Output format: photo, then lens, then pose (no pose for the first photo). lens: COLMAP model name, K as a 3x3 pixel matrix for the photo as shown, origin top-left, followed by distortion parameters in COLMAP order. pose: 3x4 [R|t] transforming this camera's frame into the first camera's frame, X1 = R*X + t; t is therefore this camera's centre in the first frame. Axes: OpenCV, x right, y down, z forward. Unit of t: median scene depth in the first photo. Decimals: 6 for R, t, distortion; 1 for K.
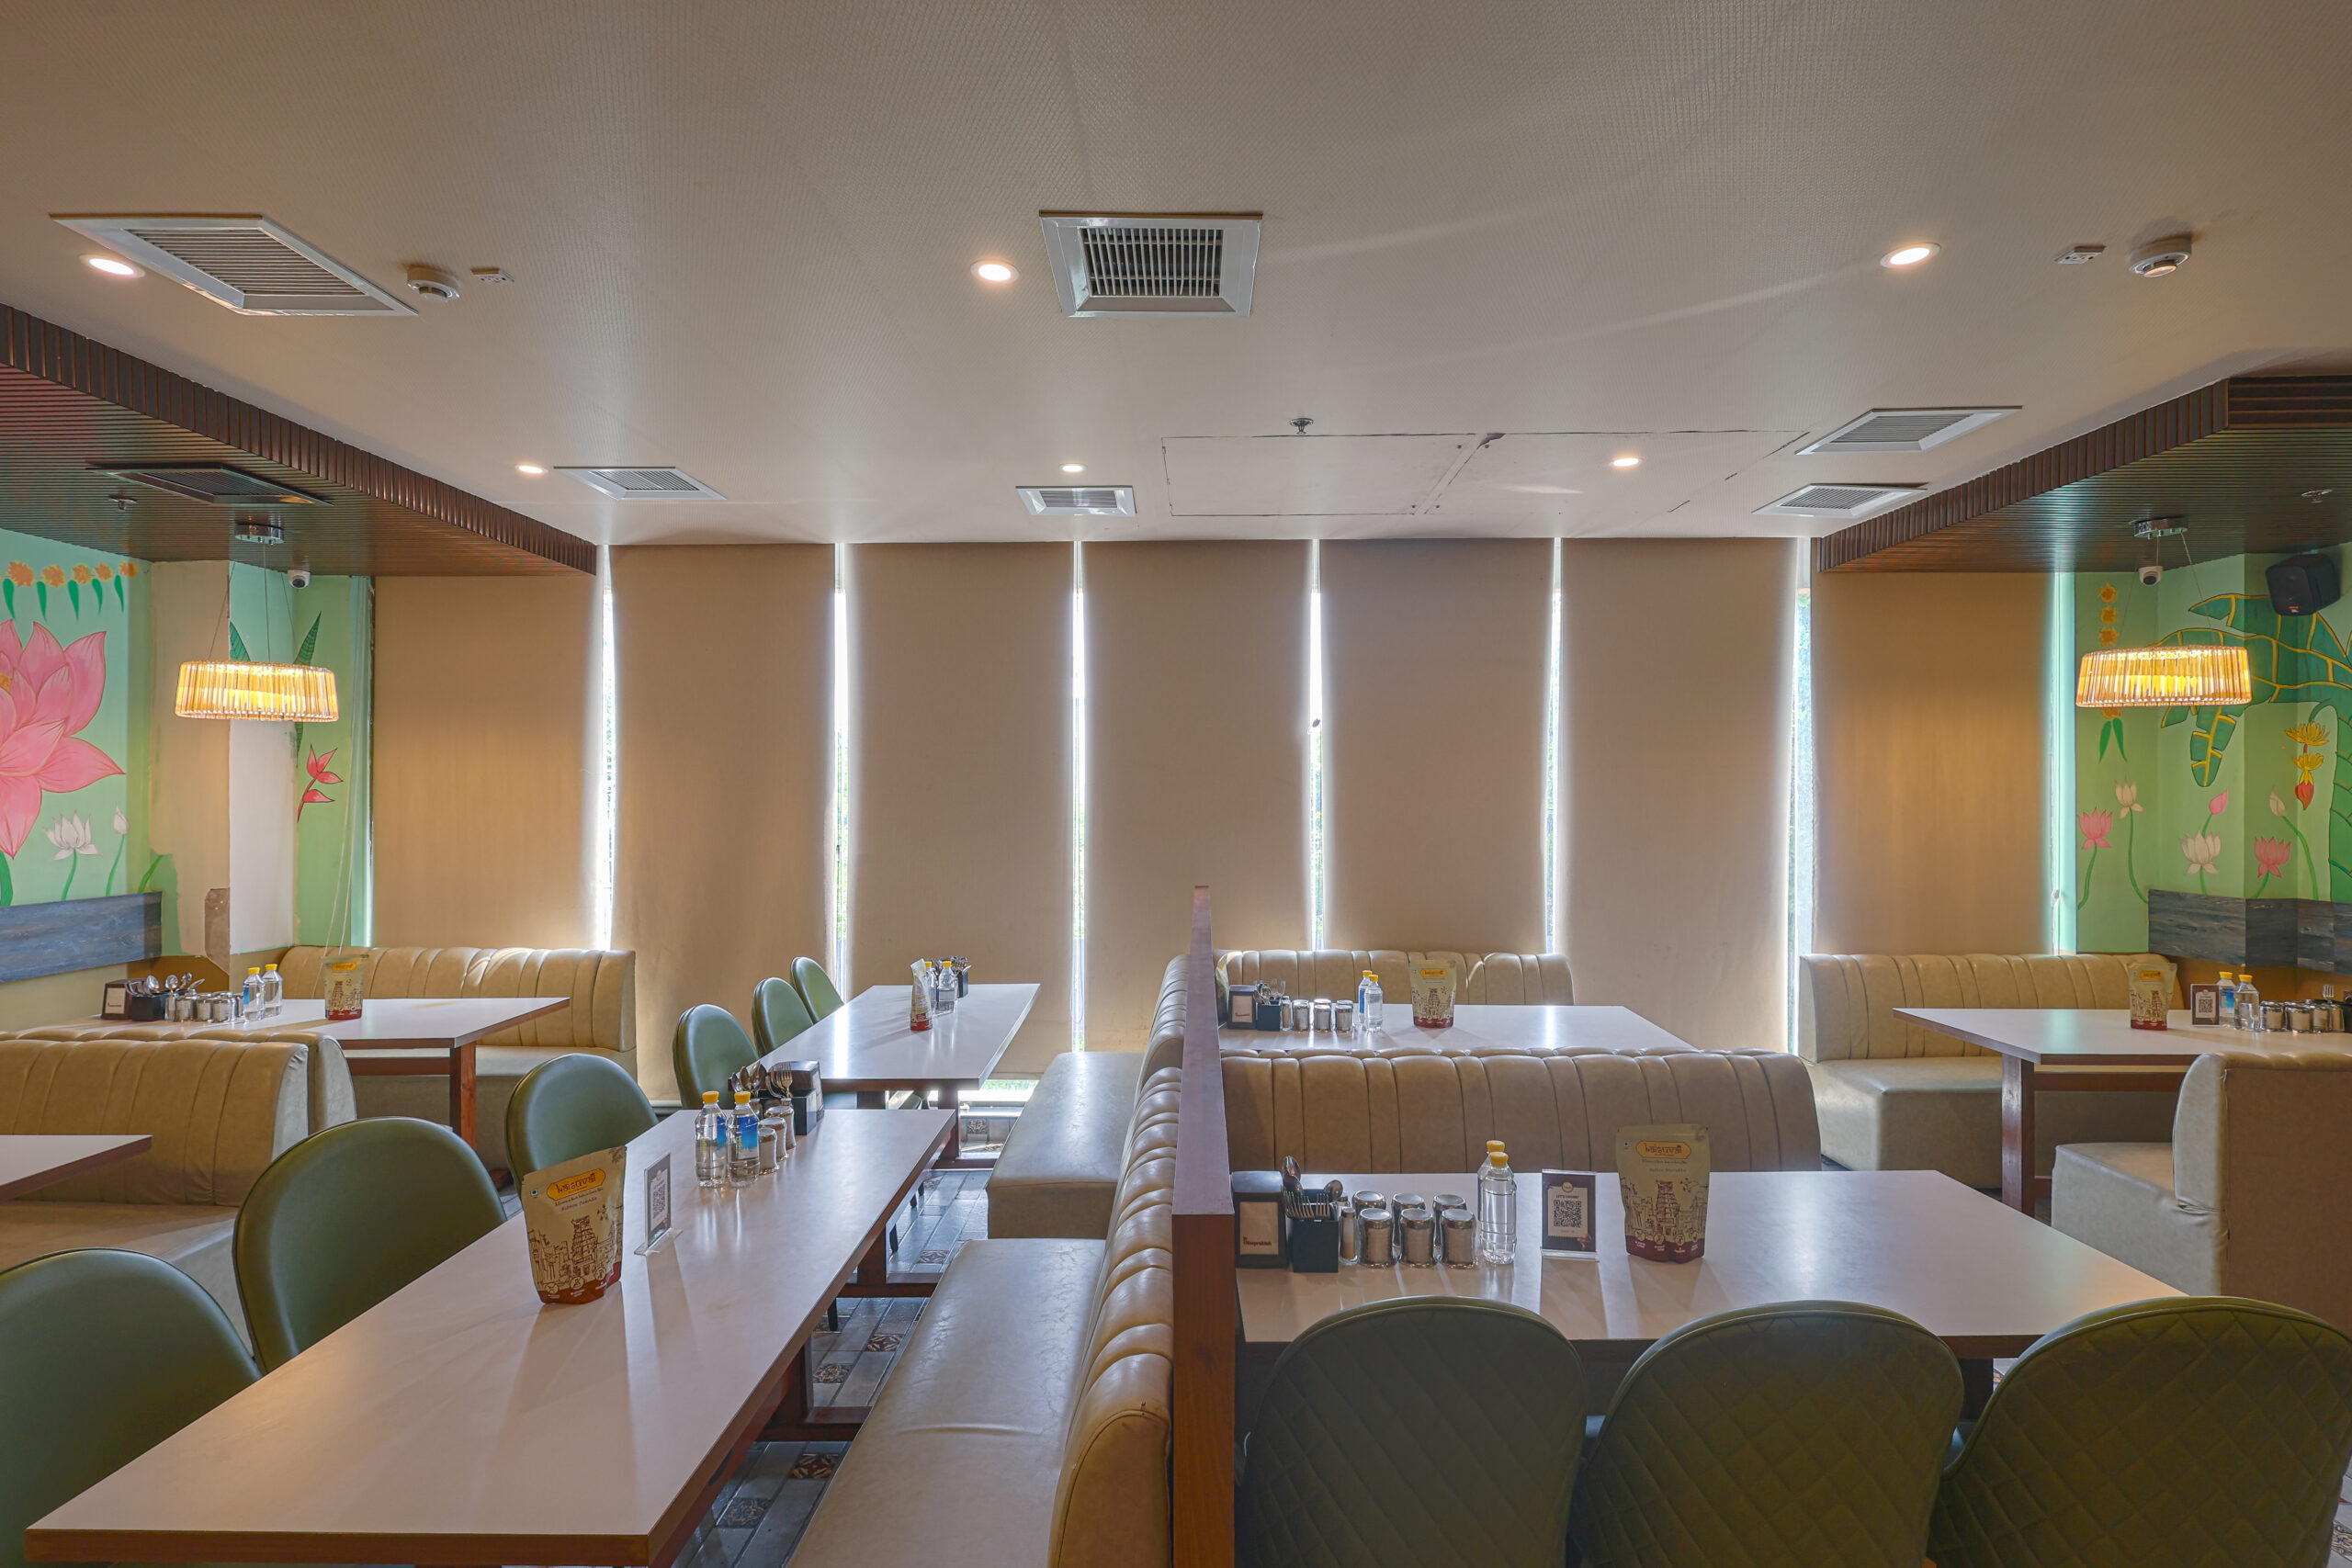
lens RADIAL K [[1091.7, 0, 1176.0], [0, 1091.7, 784.0], [0, 0, 1]] dist [0.003677, 0.000659]
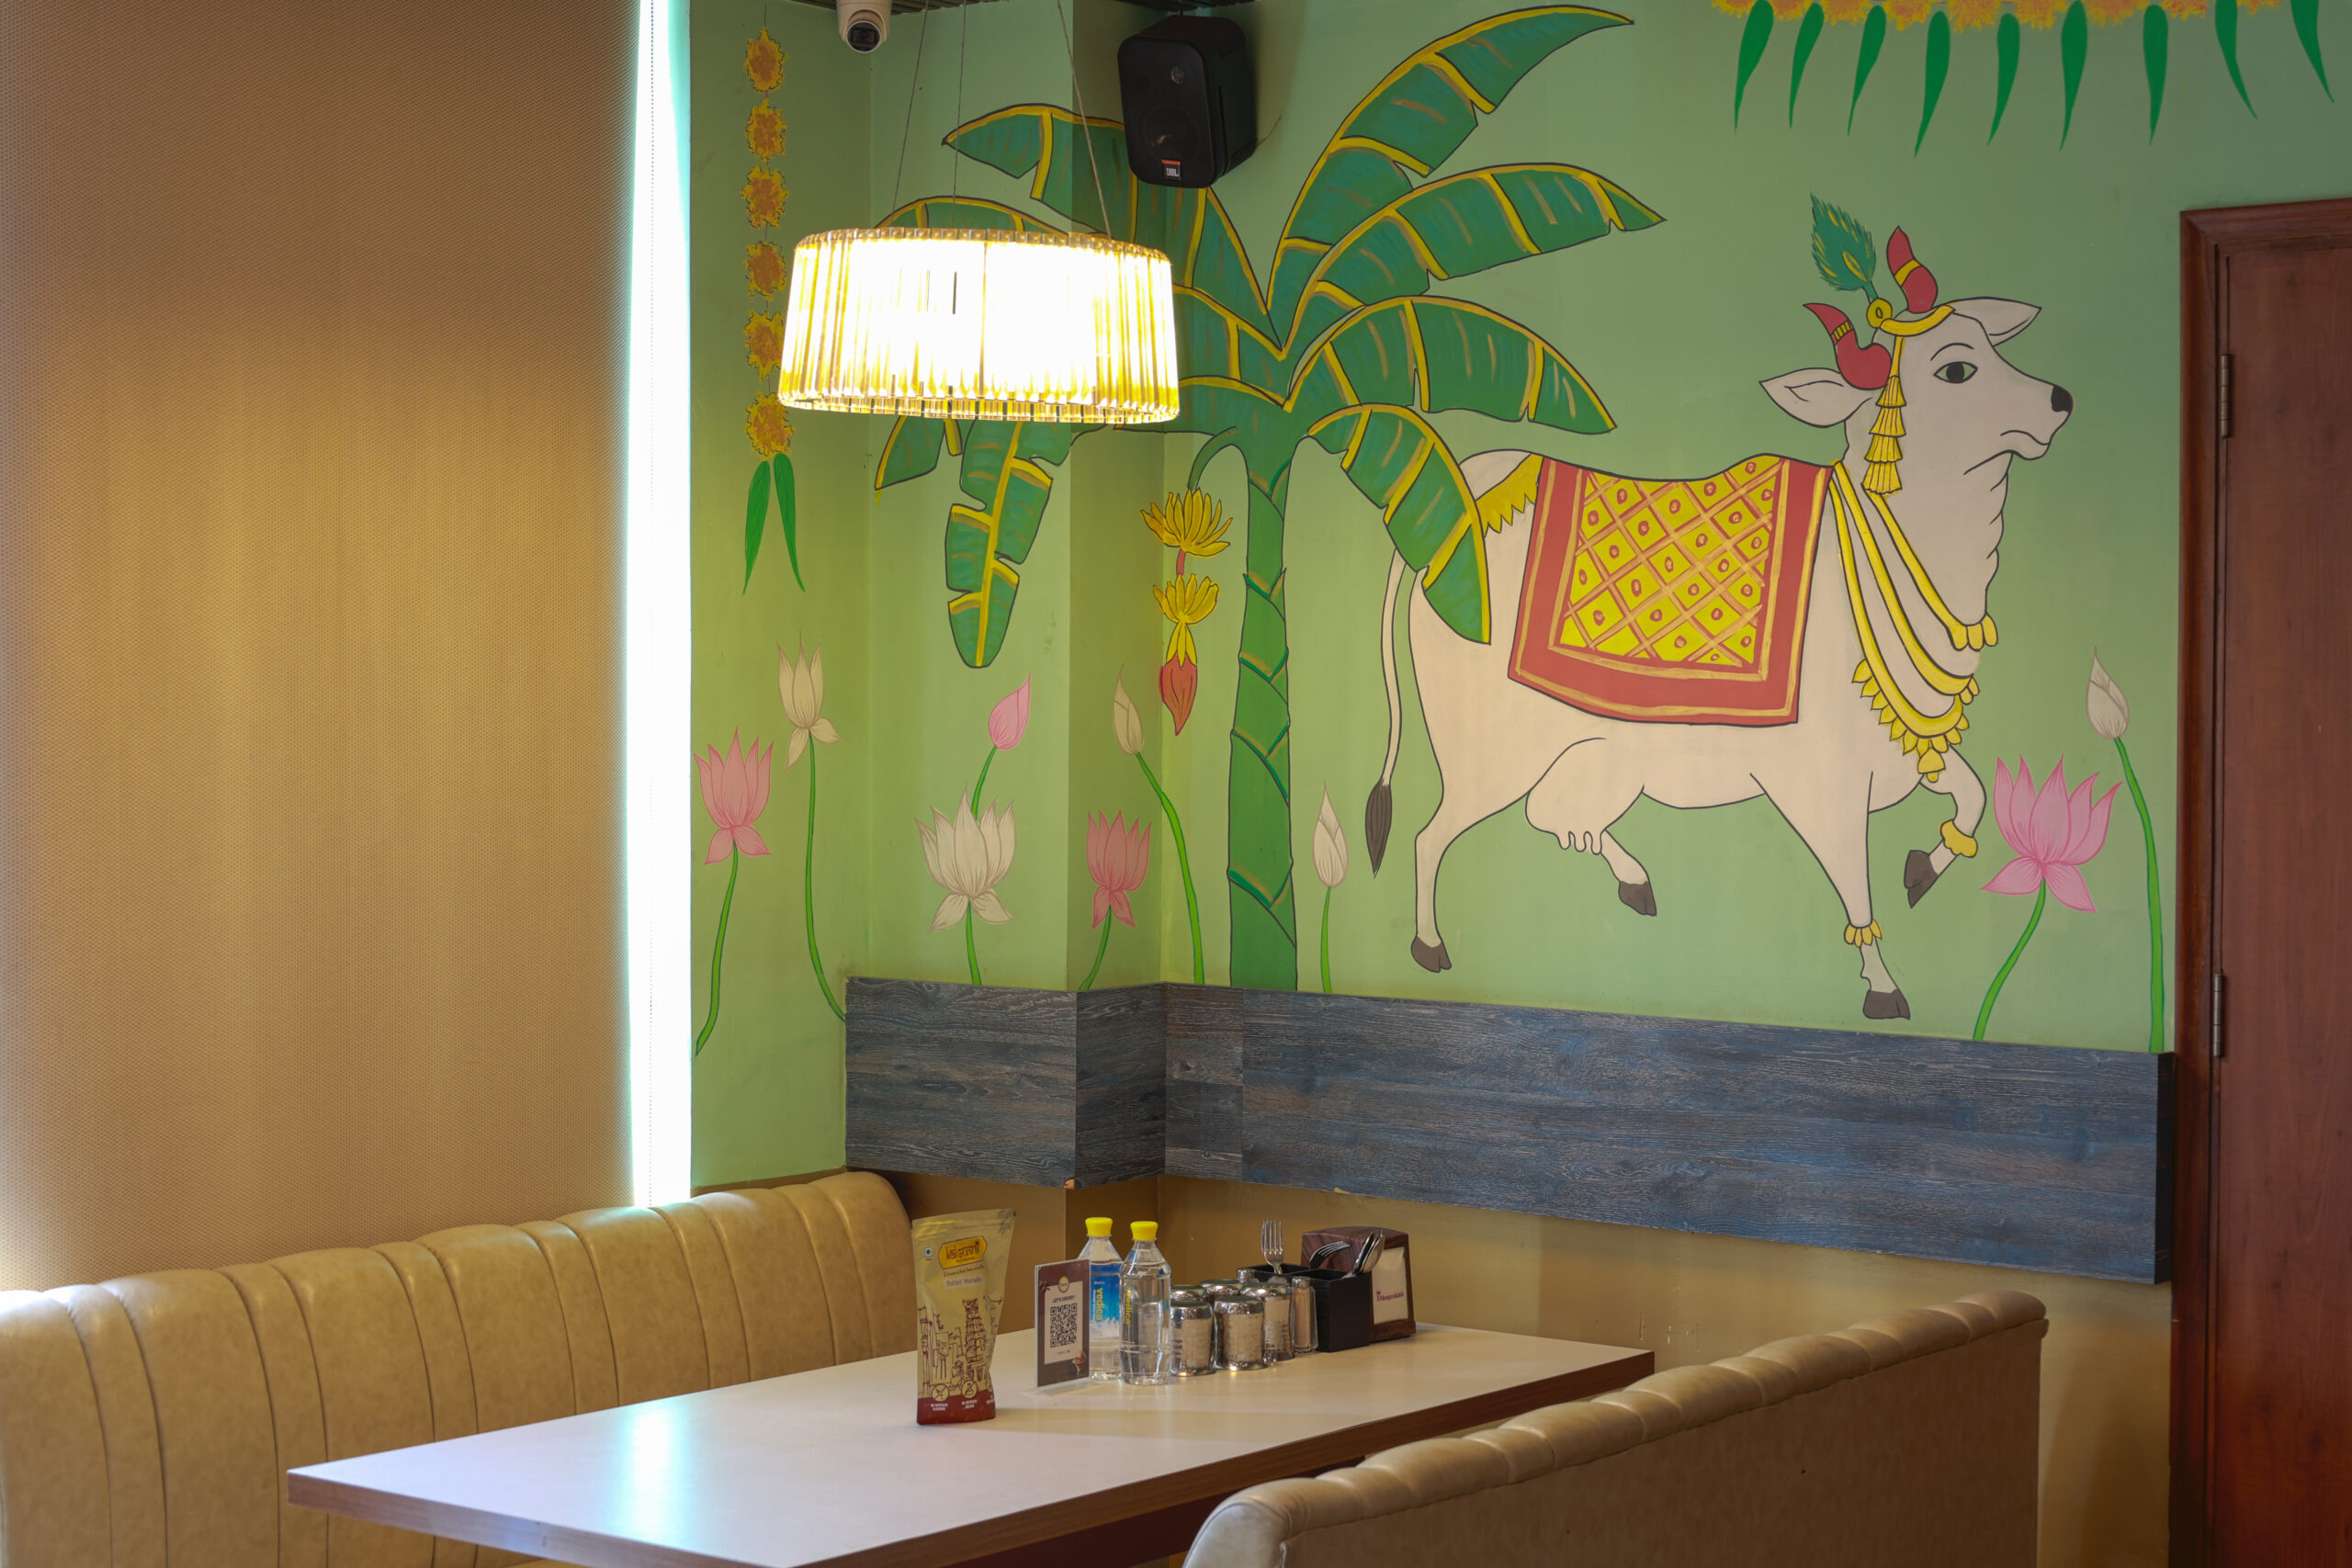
lens RADIAL K [[3943.5, 0, 1176.0], [0, 3943.5, 784.0], [0, 0, 1]] dist [0.021210, -0.009489]
pose [[0.615640, -0.018623, 0.787808, 0.013247], [-0.010953, 0.999422, 0.032185, -0.001675], [-0.787952, -0.028443, 0.615080, 0.206907]]
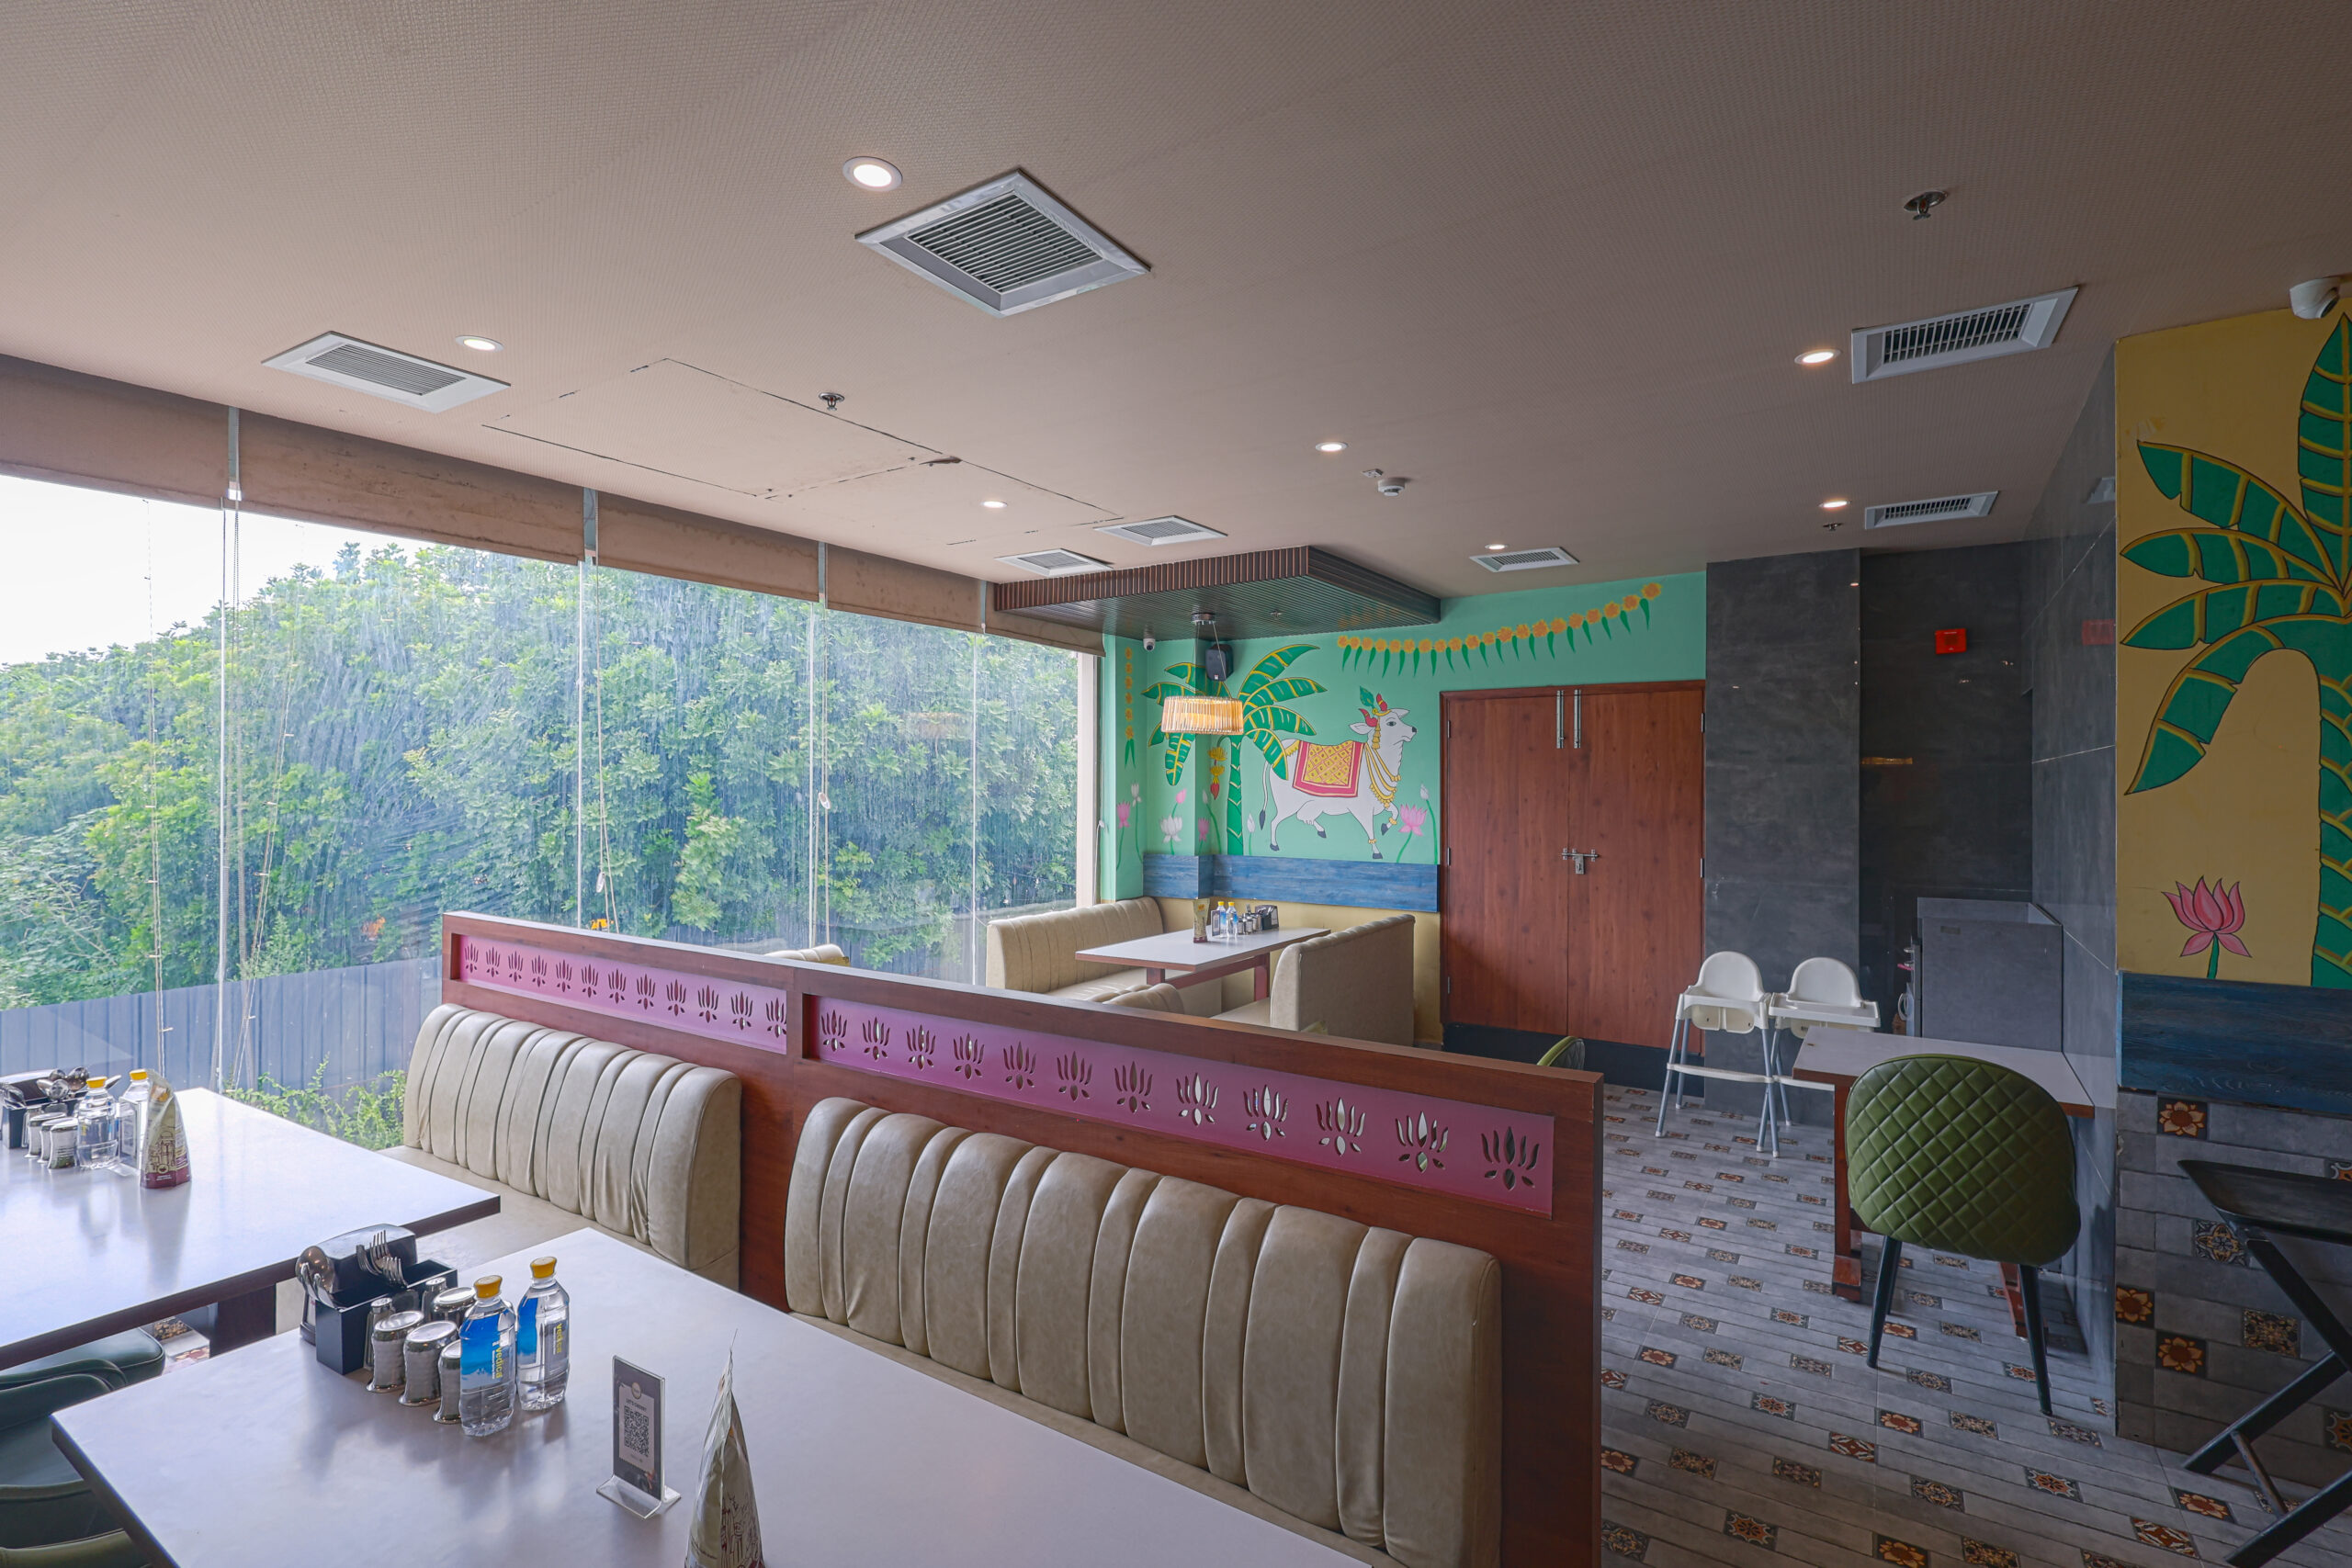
lens RADIAL K [[1091.7, 0, 1176.0], [0, 1091.7, 784.0], [0, 0, 1]] dist [0.003677, 0.000659]
pose [[0.534931, 0.005229, 0.844880, -0.382236], [-0.010002, 0.999950, 0.000144, -0.000061], [-0.844837, -0.008528, 0.534956, 0.175690]]
